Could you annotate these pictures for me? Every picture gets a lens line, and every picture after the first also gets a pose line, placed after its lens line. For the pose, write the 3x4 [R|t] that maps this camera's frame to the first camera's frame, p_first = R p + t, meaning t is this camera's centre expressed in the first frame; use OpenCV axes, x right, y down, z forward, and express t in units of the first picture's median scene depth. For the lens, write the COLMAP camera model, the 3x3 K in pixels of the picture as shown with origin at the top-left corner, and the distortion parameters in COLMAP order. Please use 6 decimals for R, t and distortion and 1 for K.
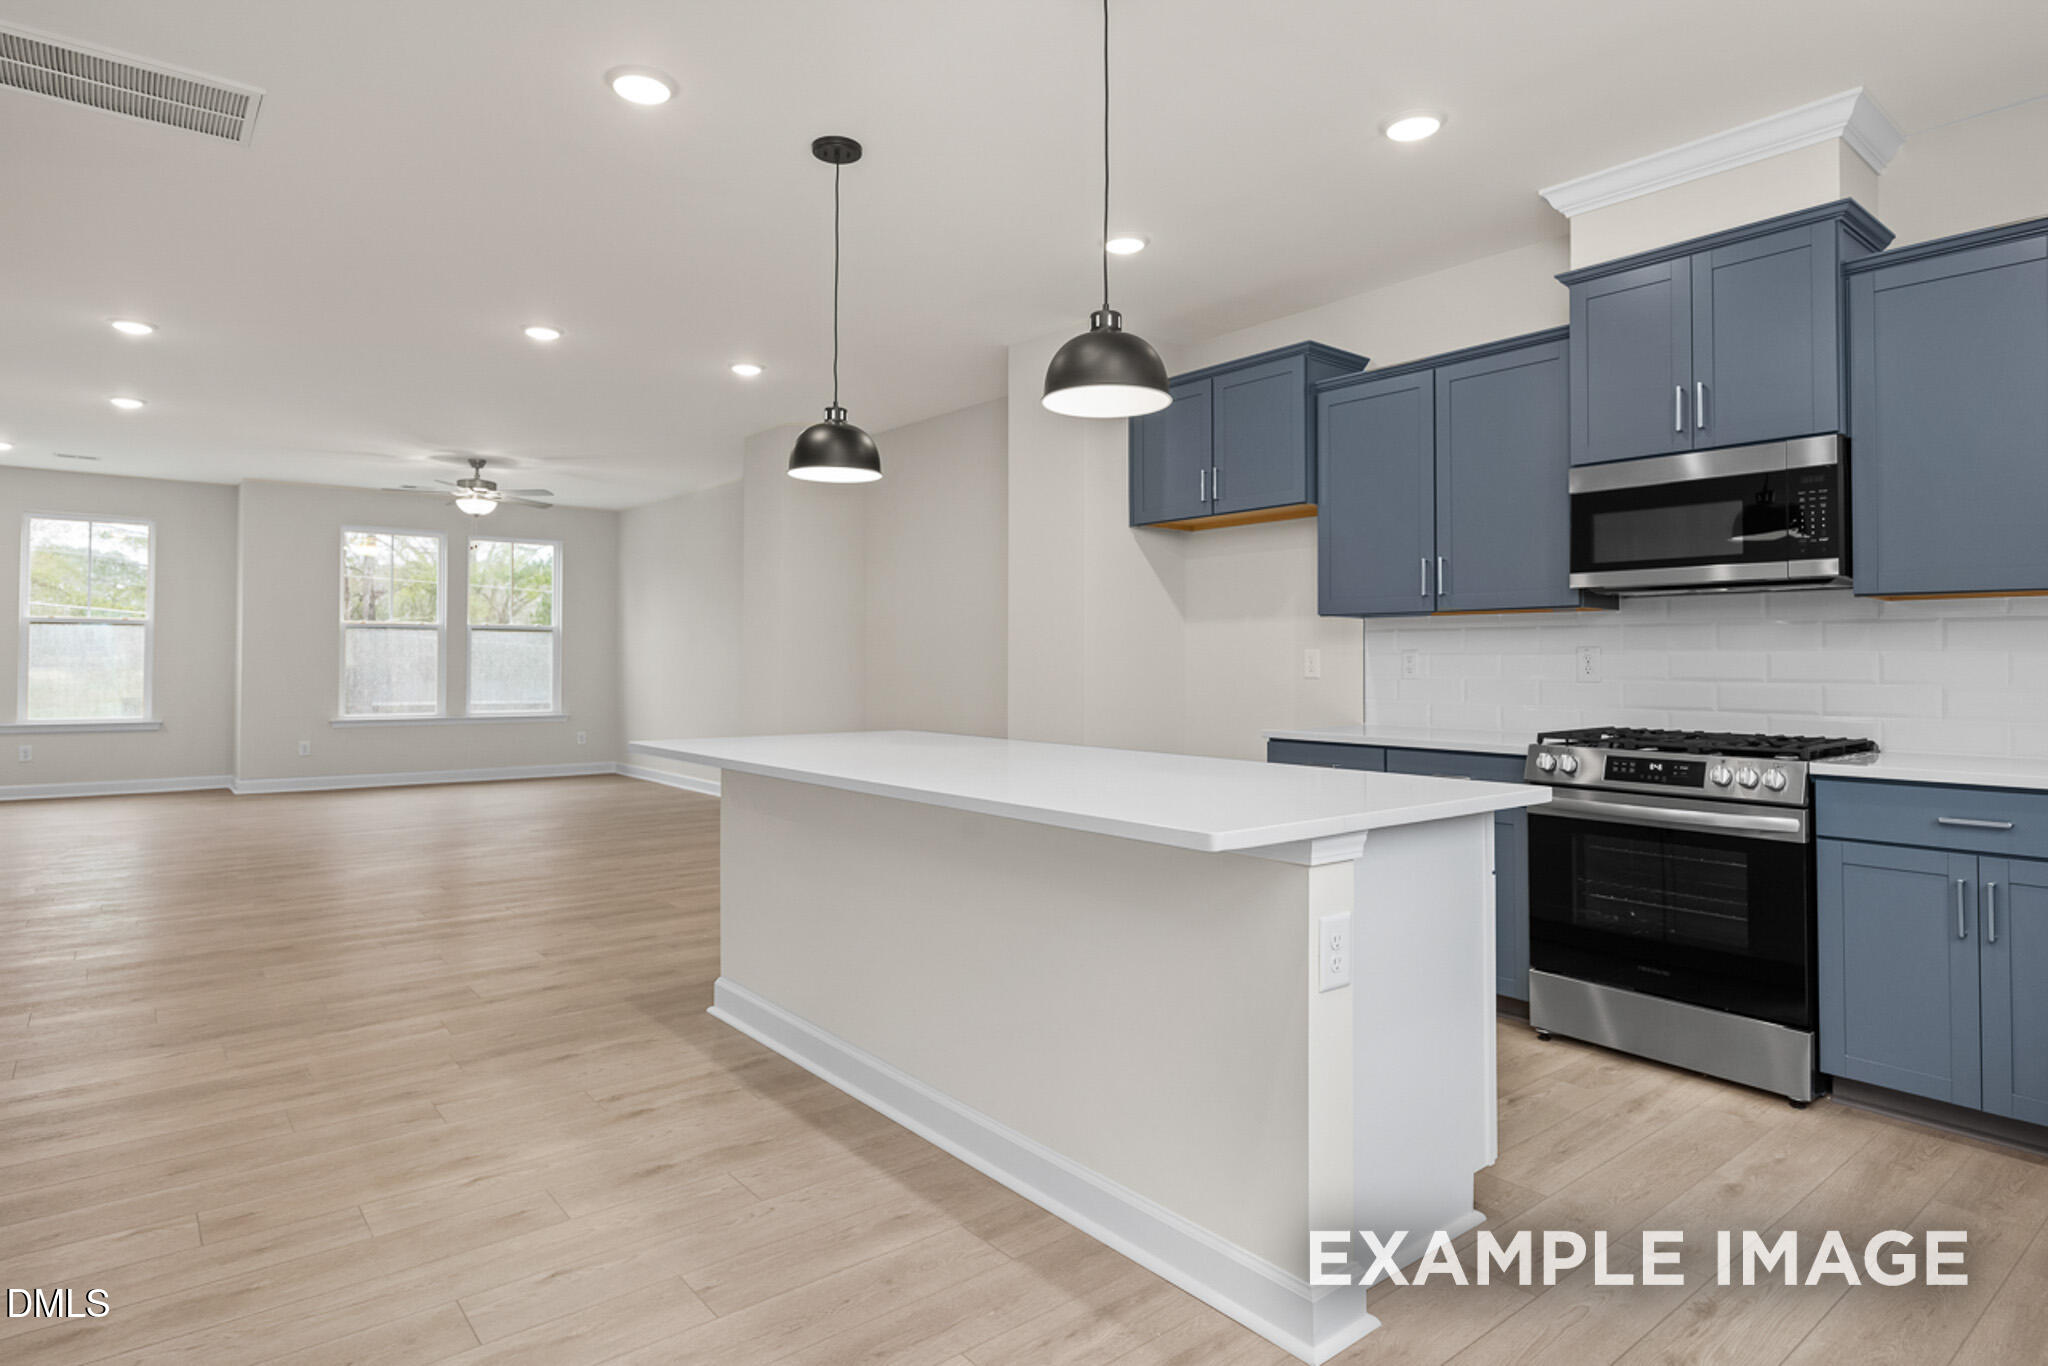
lens RADIAL K [[1160.0, 0, 1027.1], [0, 1160.0, 669.2], [0, 0, 1]] dist [-0.001778, 0.001208]
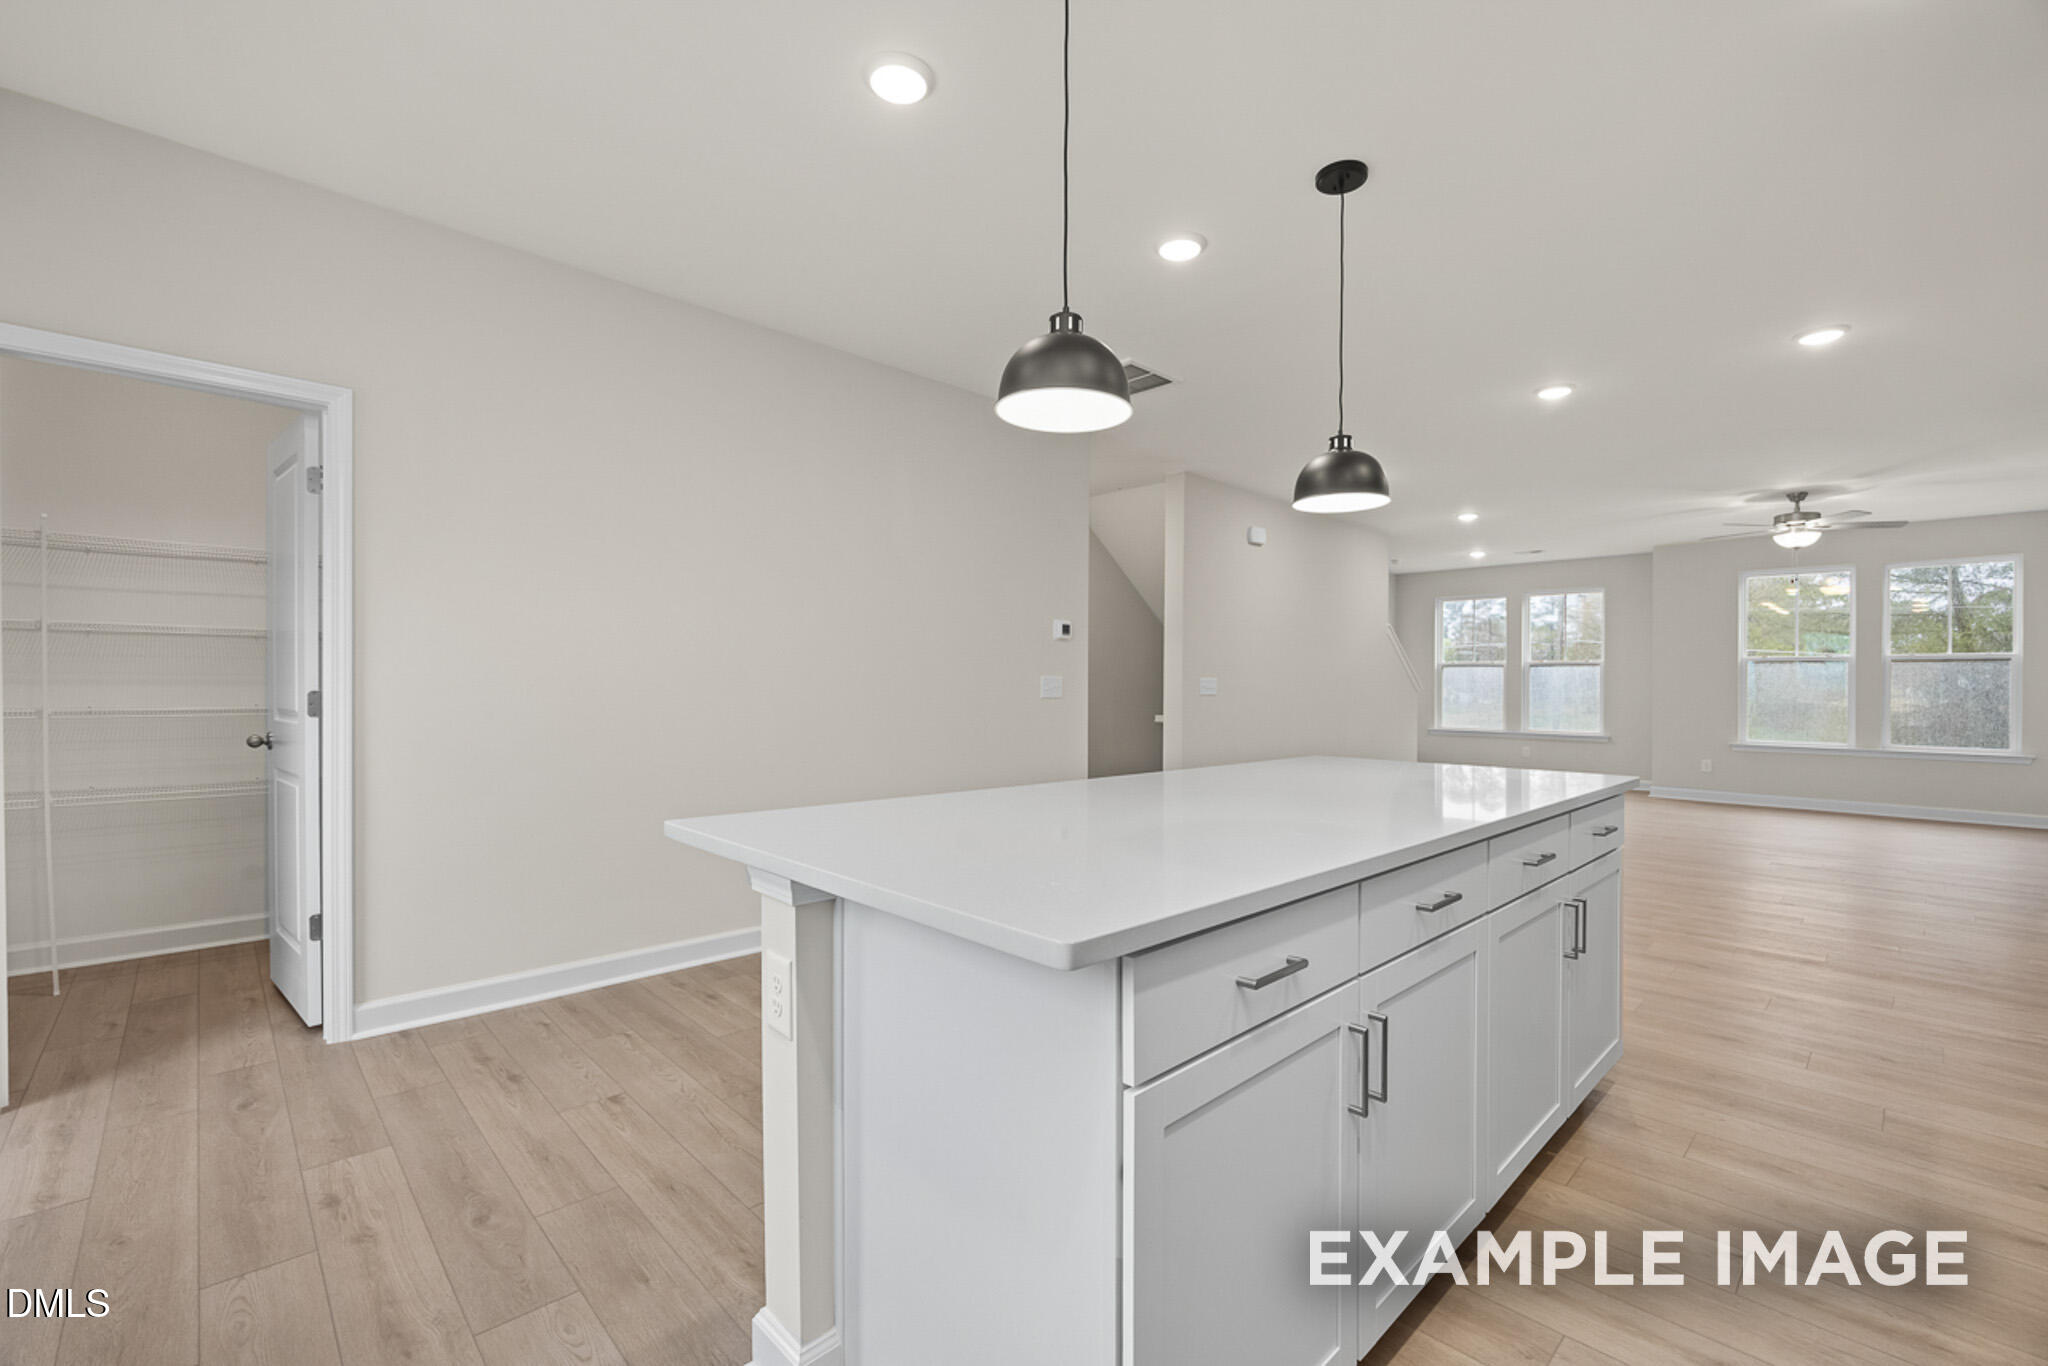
lens RADIAL K [[867.6, 0, 1026.7], [0, 867.6, 688.4], [0, 0, 1]] dist [0.000745, 0.000060]
pose [[0.077795, 0.001710, -0.996968, 0.226306], [-0.012832, 0.999917, 0.000713, -0.002824], [0.996887, 0.012737, 0.077811, 0.276076]]
